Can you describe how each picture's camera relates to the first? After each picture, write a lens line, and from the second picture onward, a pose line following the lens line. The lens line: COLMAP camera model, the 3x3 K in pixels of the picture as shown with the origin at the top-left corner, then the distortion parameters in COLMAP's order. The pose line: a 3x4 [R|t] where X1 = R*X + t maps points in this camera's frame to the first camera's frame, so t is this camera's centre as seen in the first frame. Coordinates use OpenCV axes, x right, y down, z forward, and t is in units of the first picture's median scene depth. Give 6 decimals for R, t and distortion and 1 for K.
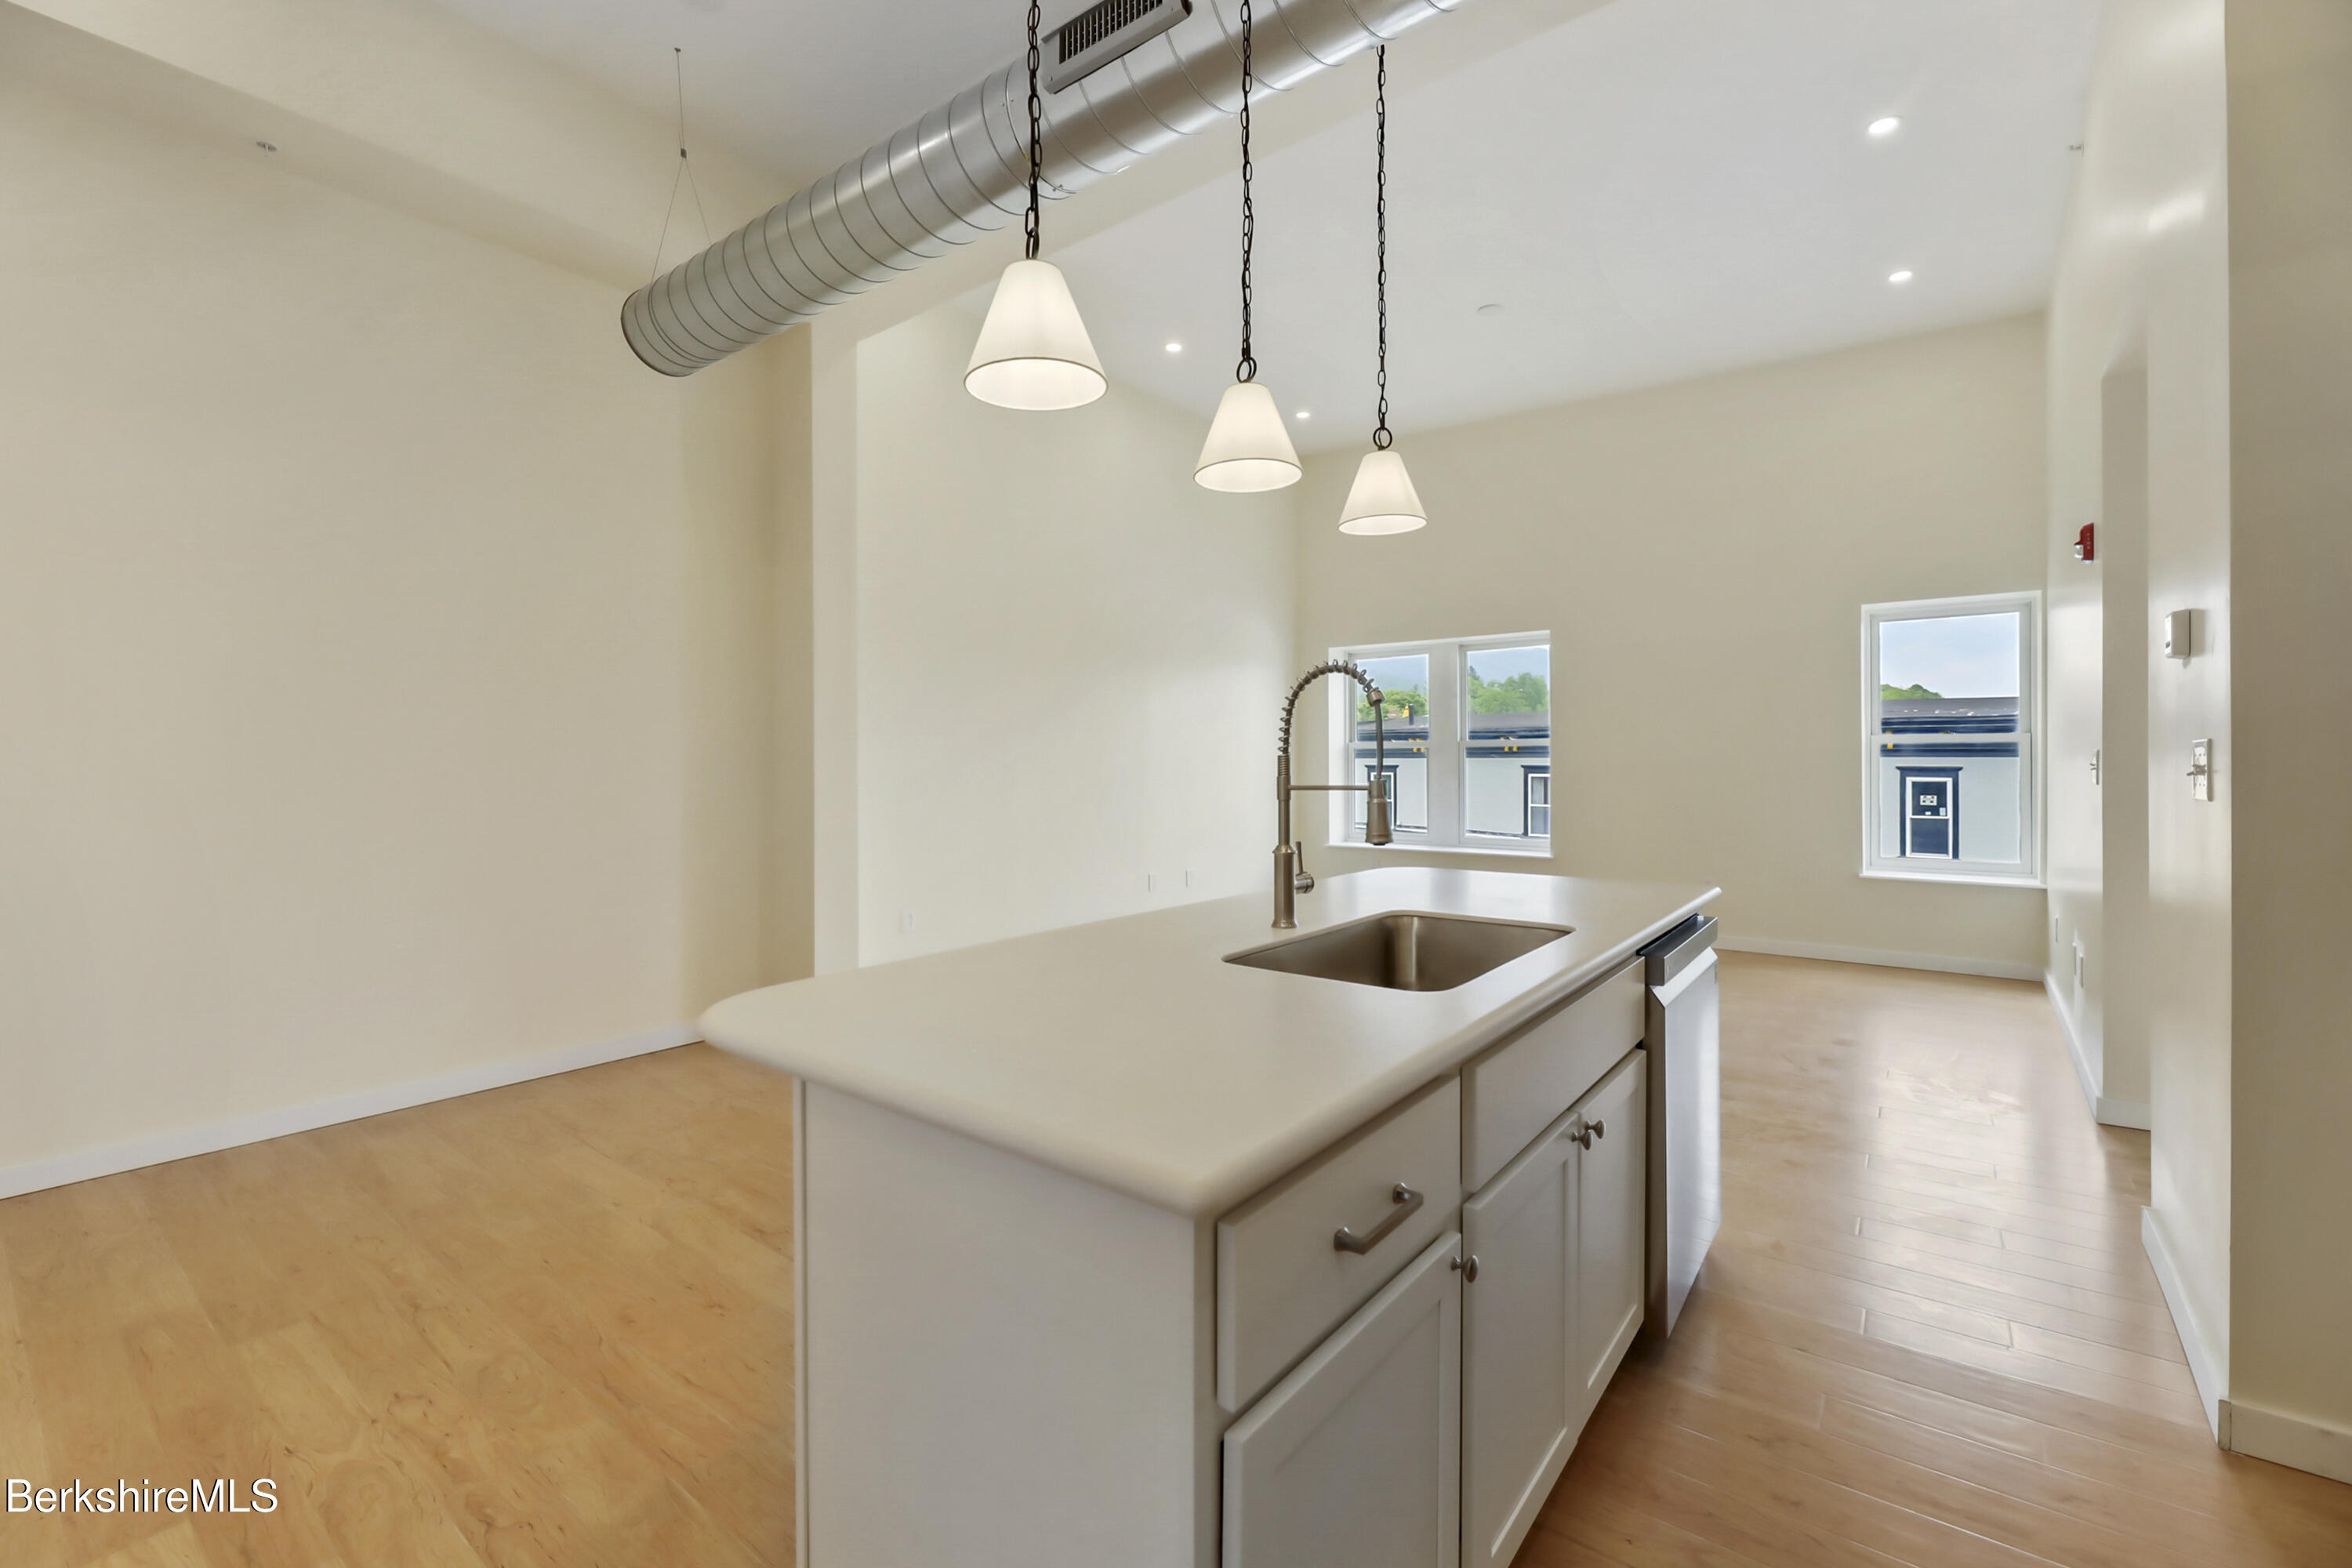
lens RADIAL K [[992.7, 0, 1179.4], [0, 992.7, 764.3], [0, 0, 1]] dist [-0.007557, -0.000126]
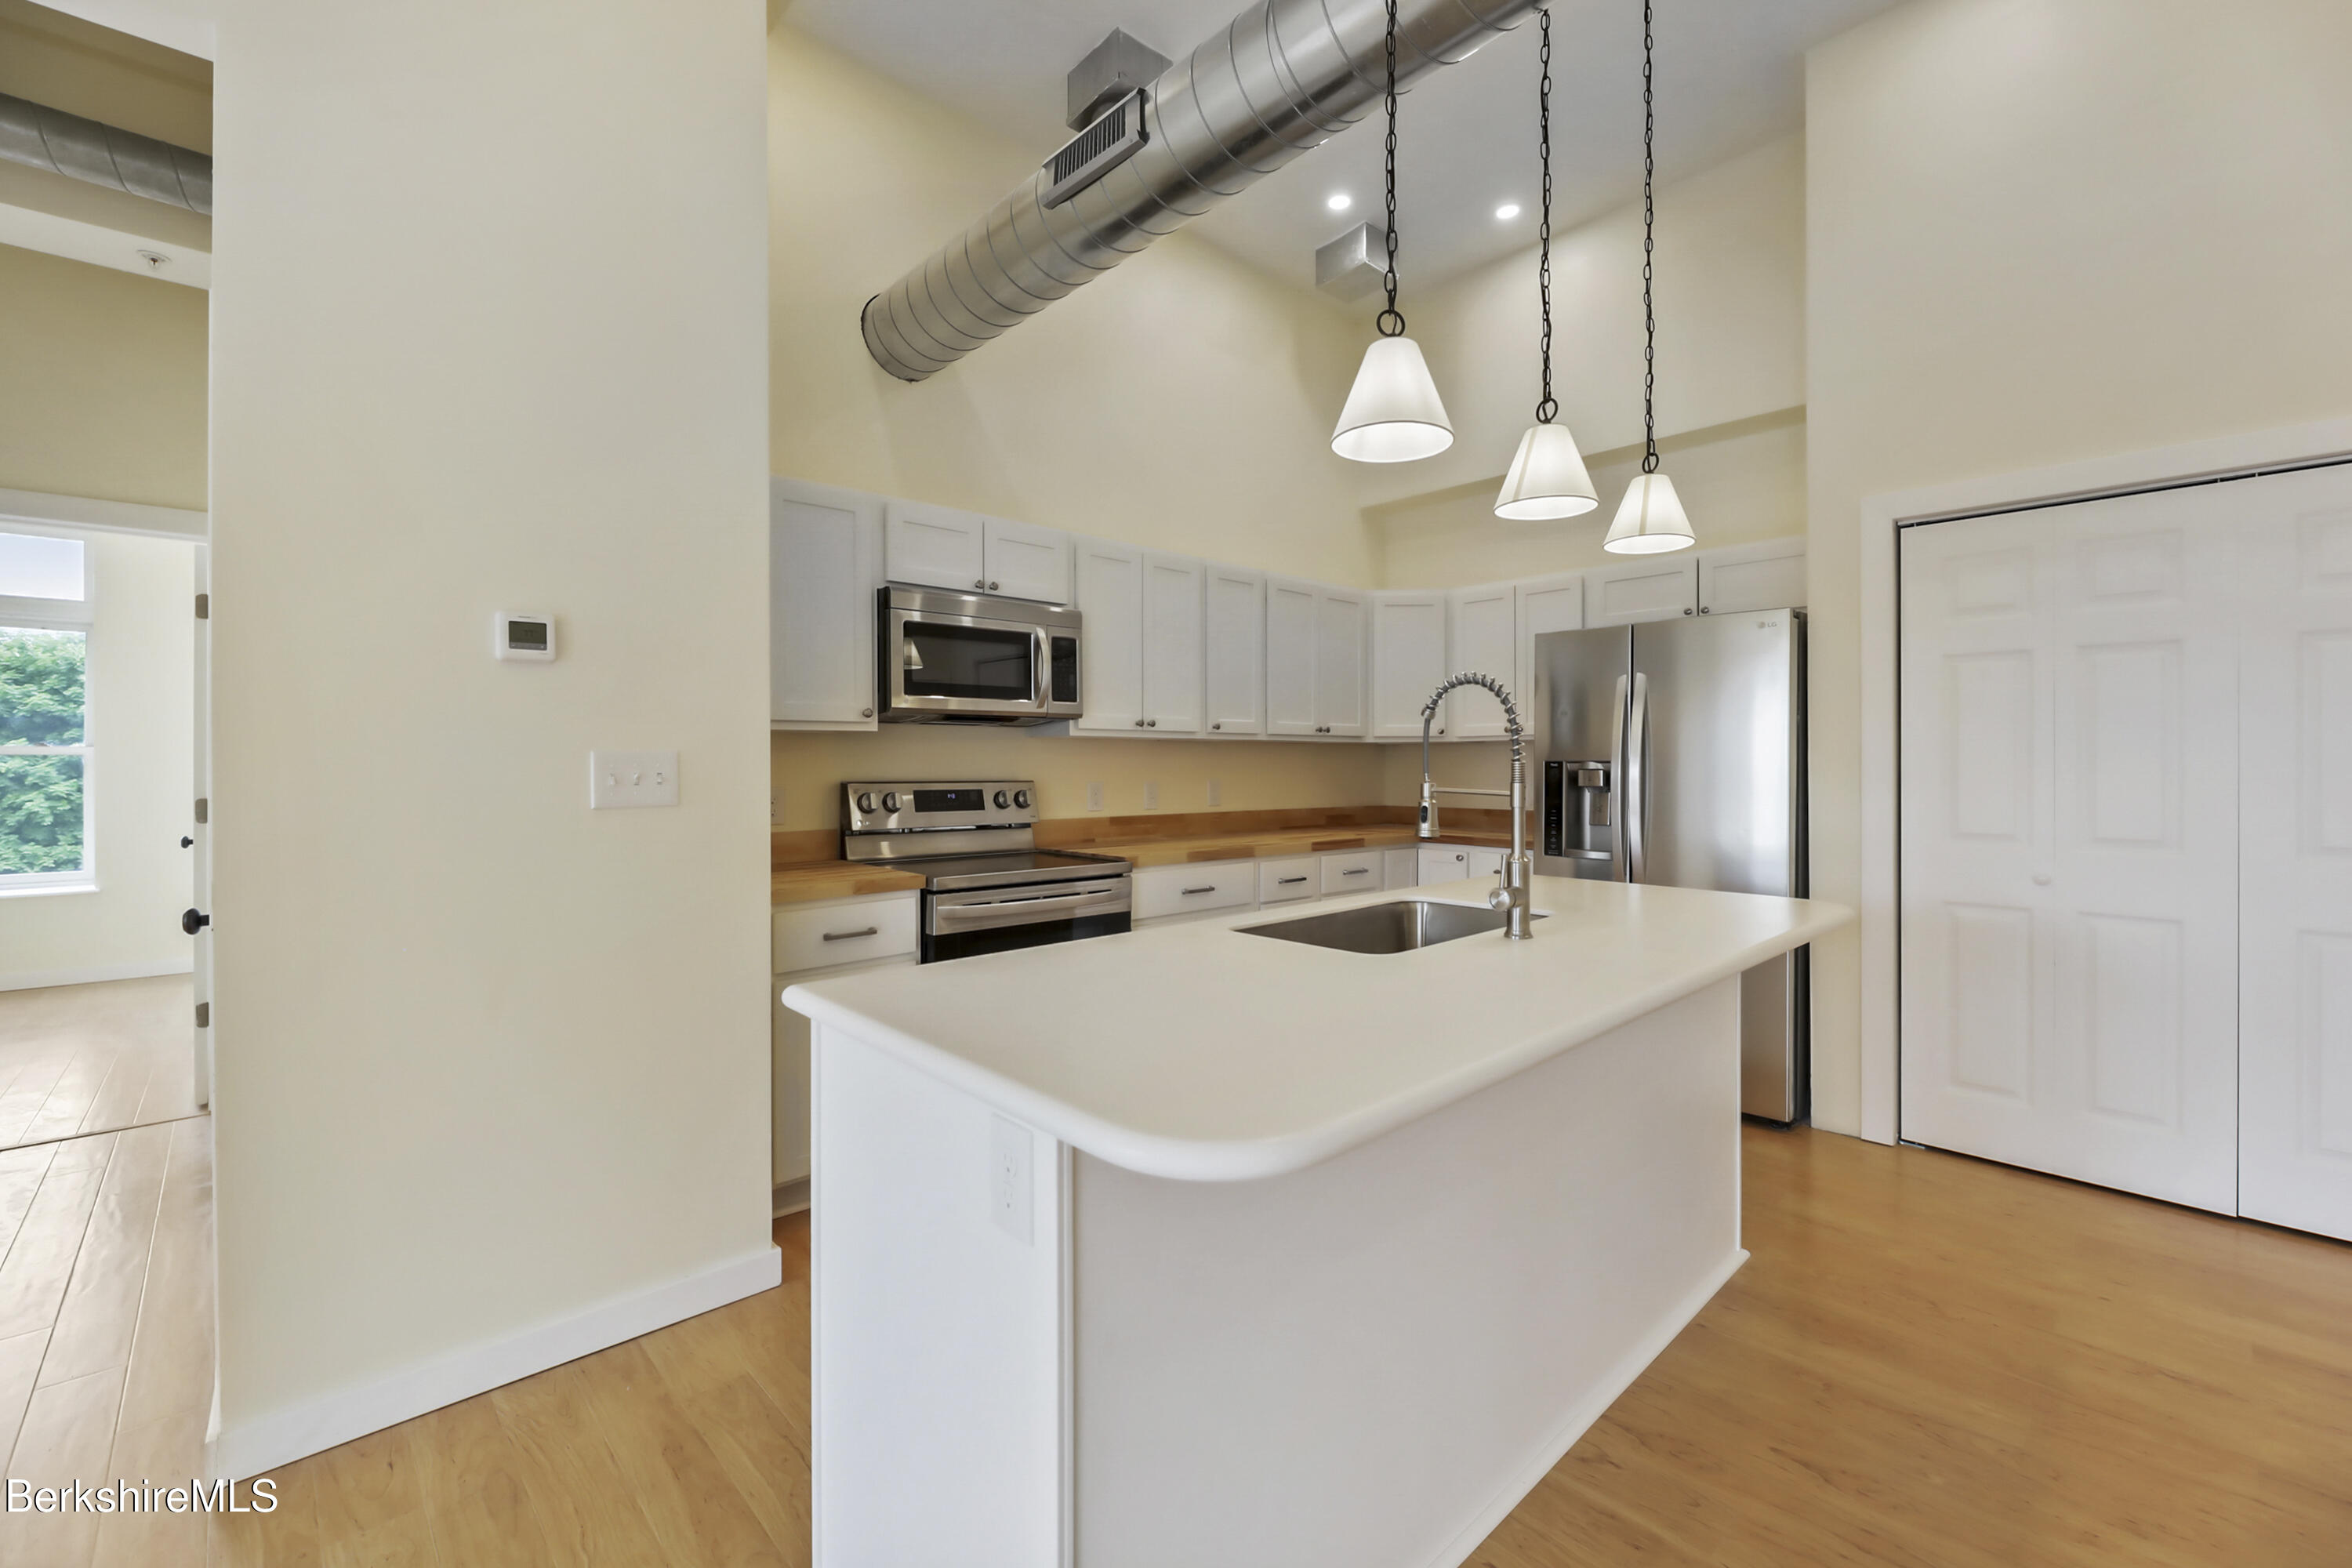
lens RADIAL K [[992.7, 0, 1179.4], [0, 992.7, 764.3], [0, 0, 1]] dist [-0.007557, -0.000126]
pose [[-0.988612, 0.002513, 0.150464, 0.216130], [0.002980, 0.999991, 0.002879, -0.001694], [-0.150455, 0.003295, -0.988611, 1.524041]]
